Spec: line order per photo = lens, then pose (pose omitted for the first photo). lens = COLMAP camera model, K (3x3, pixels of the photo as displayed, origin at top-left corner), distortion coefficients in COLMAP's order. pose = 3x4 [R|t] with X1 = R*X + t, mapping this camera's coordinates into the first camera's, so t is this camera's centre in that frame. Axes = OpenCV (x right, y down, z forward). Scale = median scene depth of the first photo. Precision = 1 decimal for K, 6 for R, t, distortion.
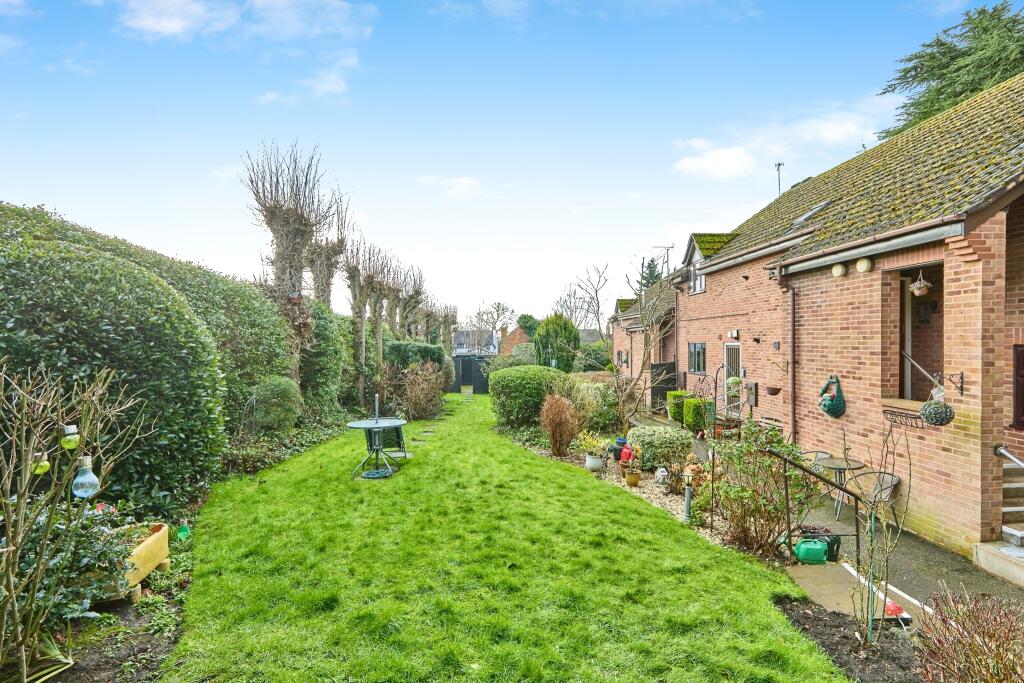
lens RADIAL K [[472.1, 0, 518.7], [0, 472.1, 346.3], [0, 0, 1]] dist [0.000662, 0.000046]
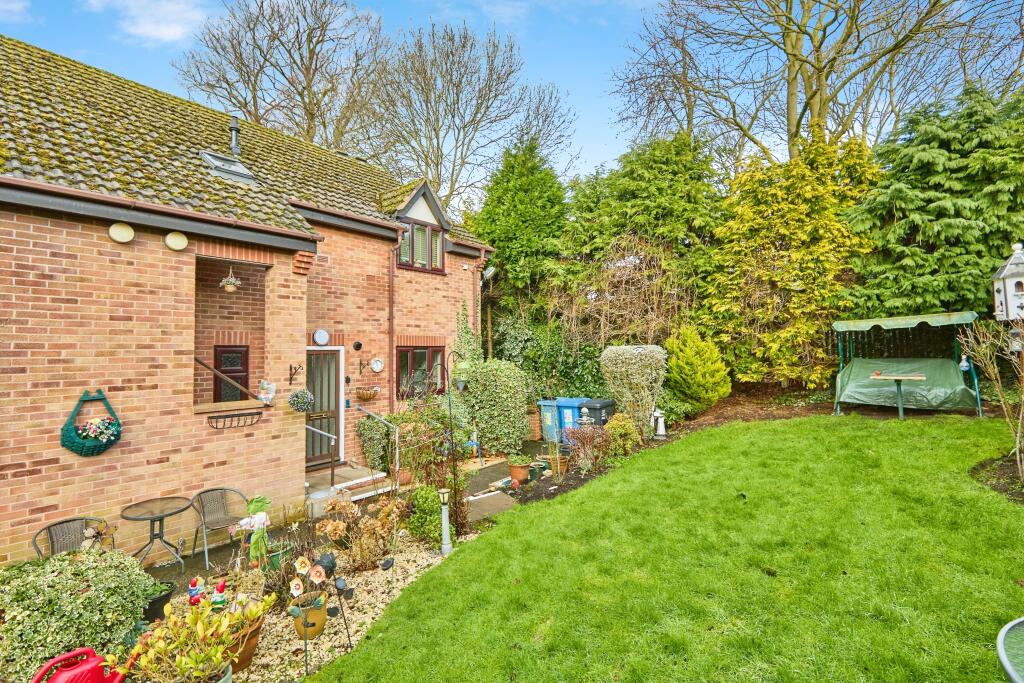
lens RADIAL K [[472.1, 0, 512.1], [0, 472.1, 343.6], [0, 0, 1]] dist [0.000662, 0.000046]
pose [[-0.743125, 0.038773, 0.668028, -0.194419], [0.034971, 0.999206, -0.019092, 0.032198], [-0.668238, 0.009173, -0.743891, 1.132125]]
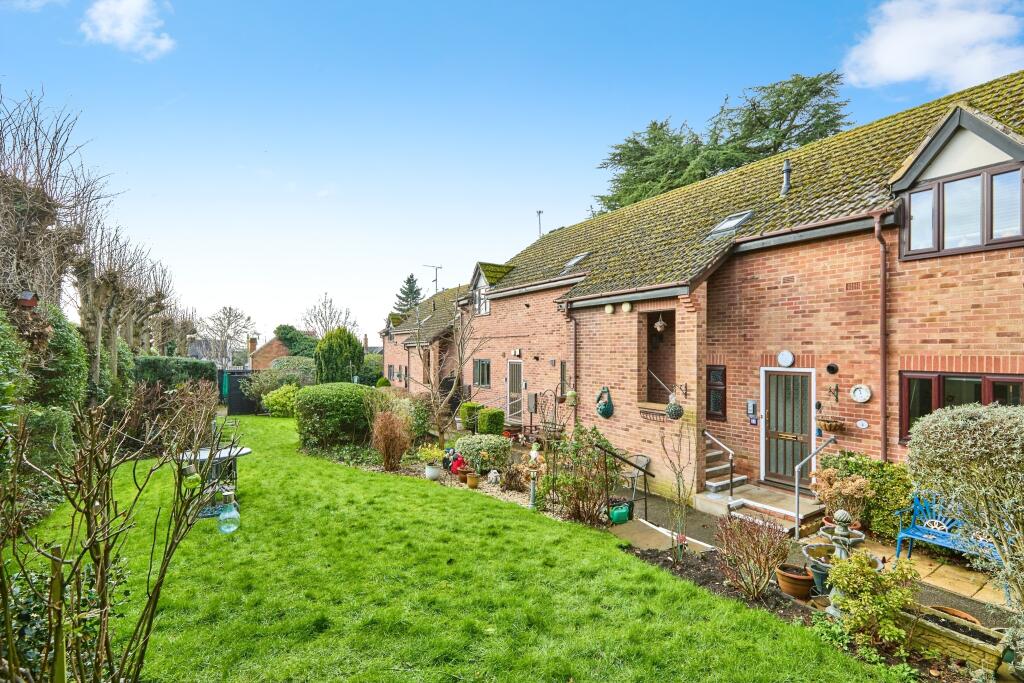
lens RADIAL K [[472.1, 0, 516.8], [0, 472.1, 345.9], [0, 0, 1]] dist [0.000662, 0.000046]
pose [[0.872023, 0.018467, 0.489116, -0.216264], [-0.004810, 0.999563, -0.029163, -0.014334], [-0.489441, 0.023079, 0.871731, -0.049751]]
